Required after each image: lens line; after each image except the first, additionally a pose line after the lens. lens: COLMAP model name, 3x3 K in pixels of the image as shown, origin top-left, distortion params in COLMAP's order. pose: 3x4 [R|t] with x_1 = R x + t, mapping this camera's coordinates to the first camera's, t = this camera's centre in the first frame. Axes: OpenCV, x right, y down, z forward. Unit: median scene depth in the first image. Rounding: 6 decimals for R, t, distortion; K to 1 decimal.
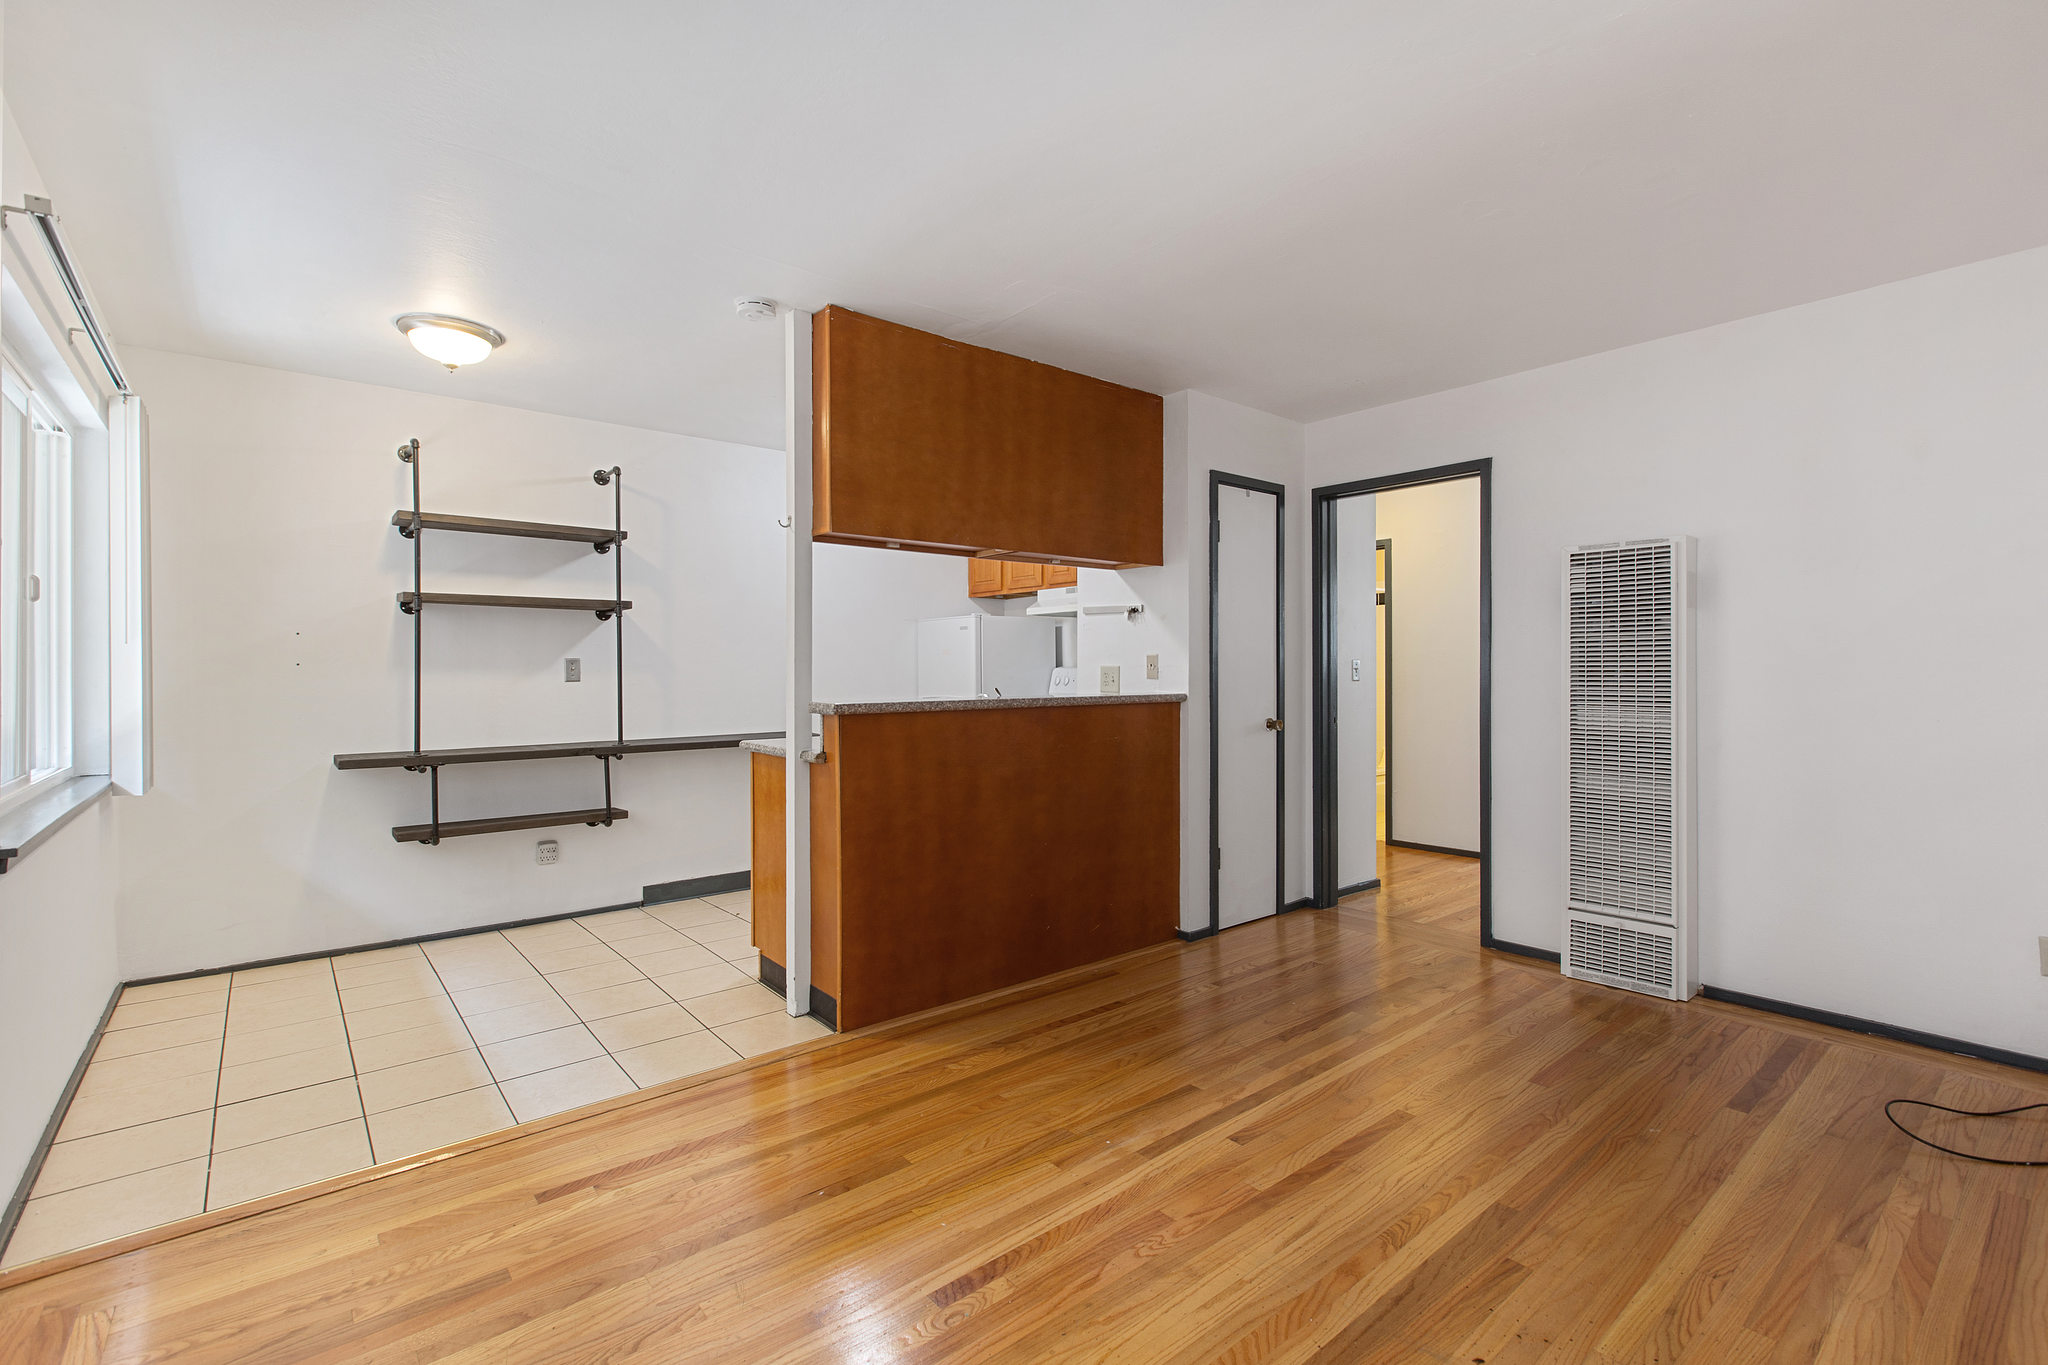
lens RADIAL K [[911.3, 0, 1027.1], [0, 911.3, 671.4], [0, 0, 1]] dist [-0.001166, 0.000003]
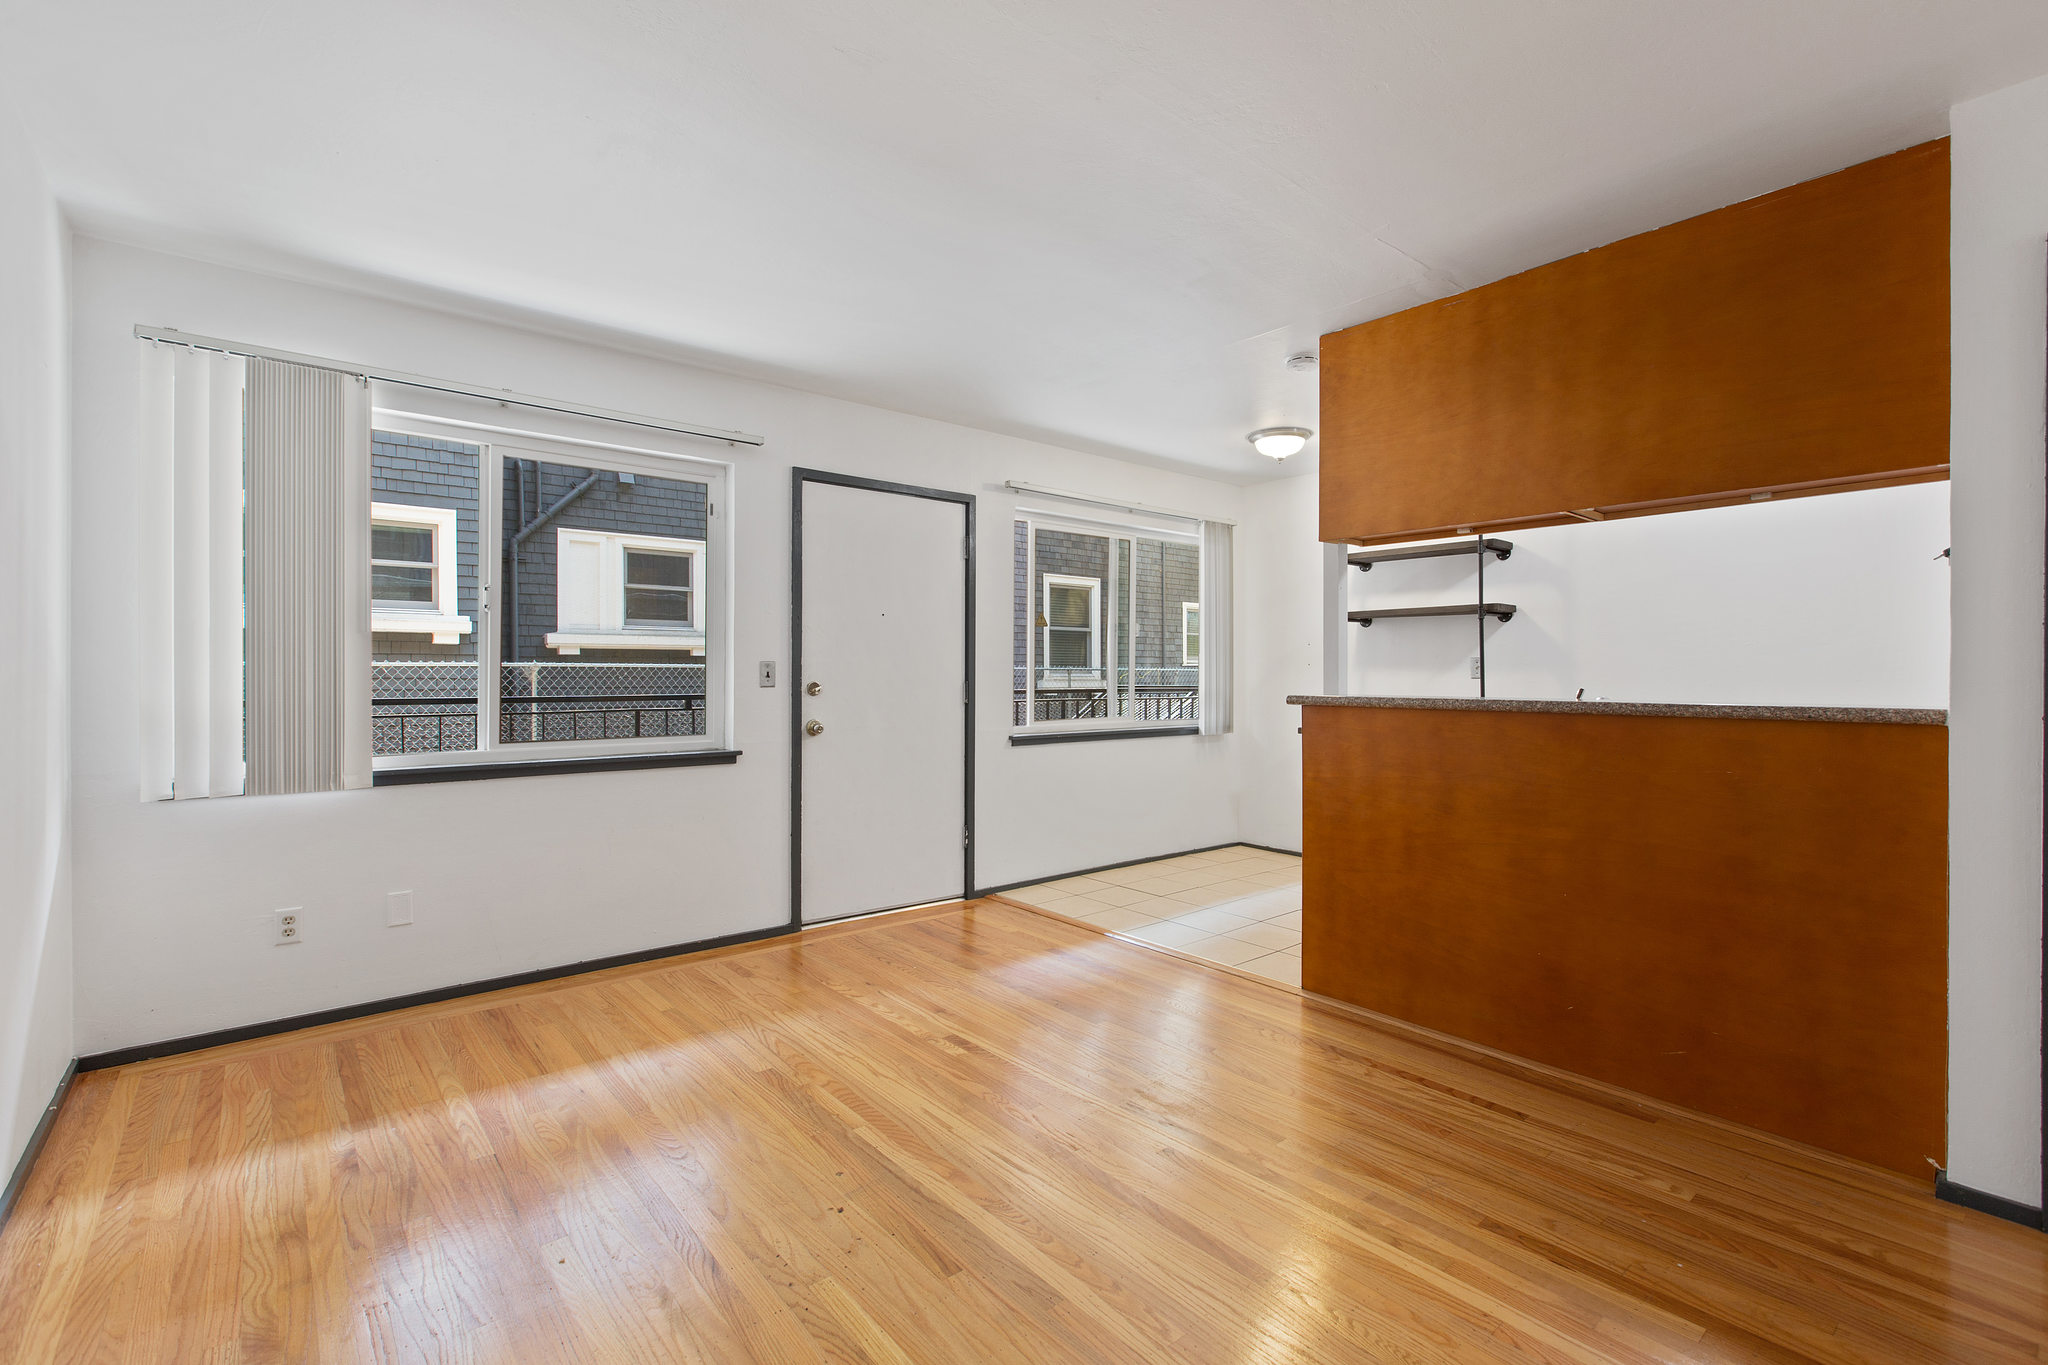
lens RADIAL K [[911.3, 0, 1027.1], [0, 911.3, 671.4], [0, 0, 1]] dist [-0.001166, 0.000003]
pose [[0.004523, 0.000749, -0.999989, 0.889210], [-0.004777, 0.999988, 0.000727, 0.006887], [0.999978, 0.004774, 0.004526, 0.633902]]
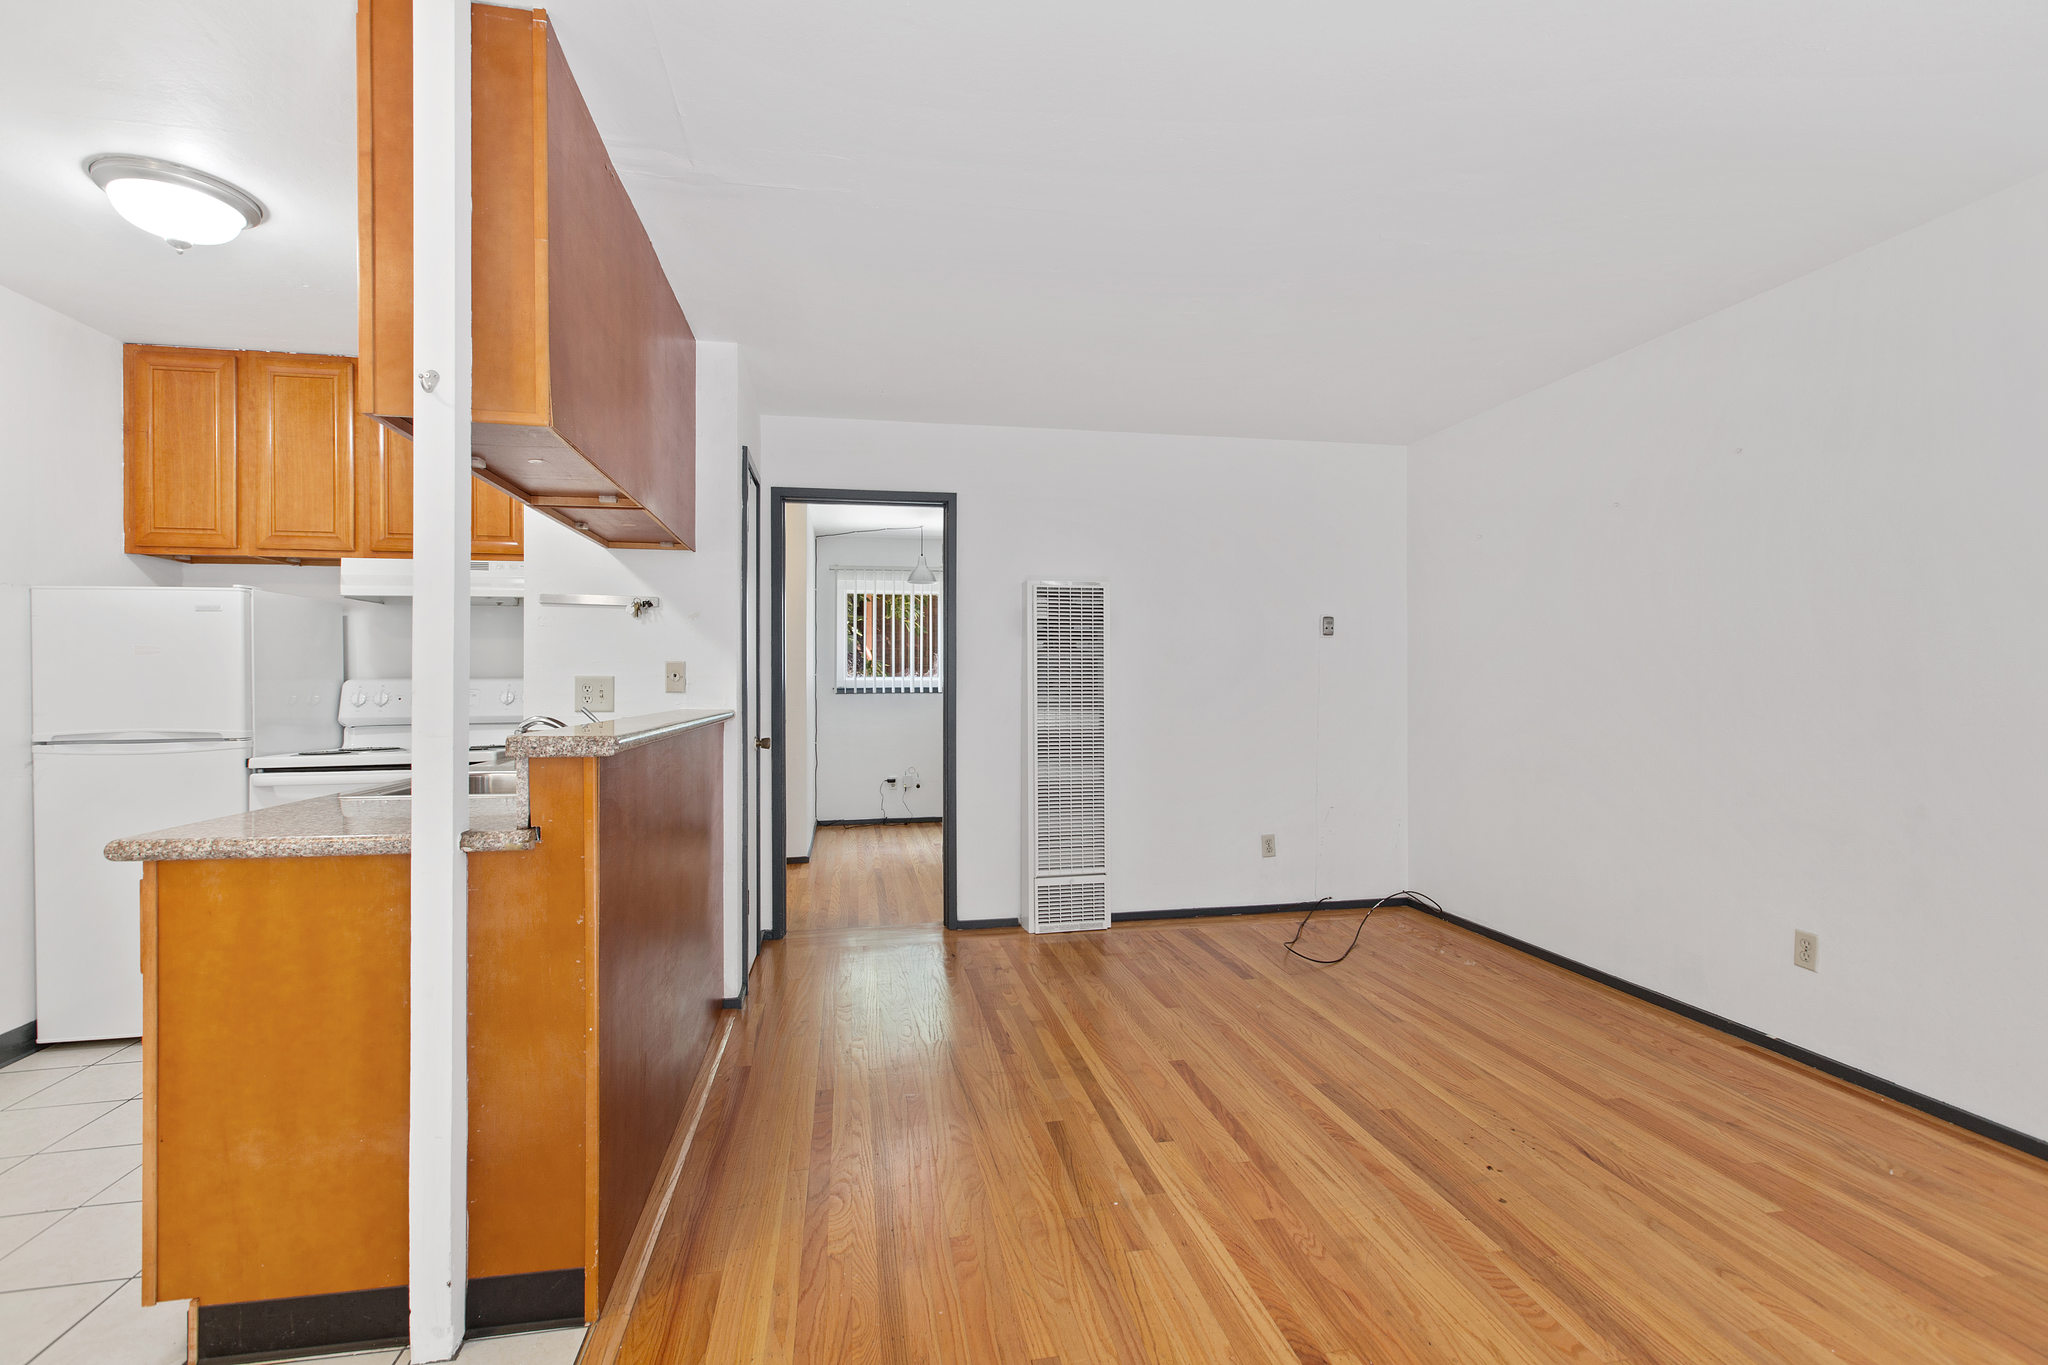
lens RADIAL K [[918.8, 0, 1024.0], [0, 918.8, 682.5], [0, 0, 1]] dist [0.000666, 0.000466]
pose [[0.484964, 0.002362, 0.874531, -0.557657], [0.003782, 0.999981, -0.004797, 0.005998], [-0.874526, 0.005634, 0.484947, 0.475800]]
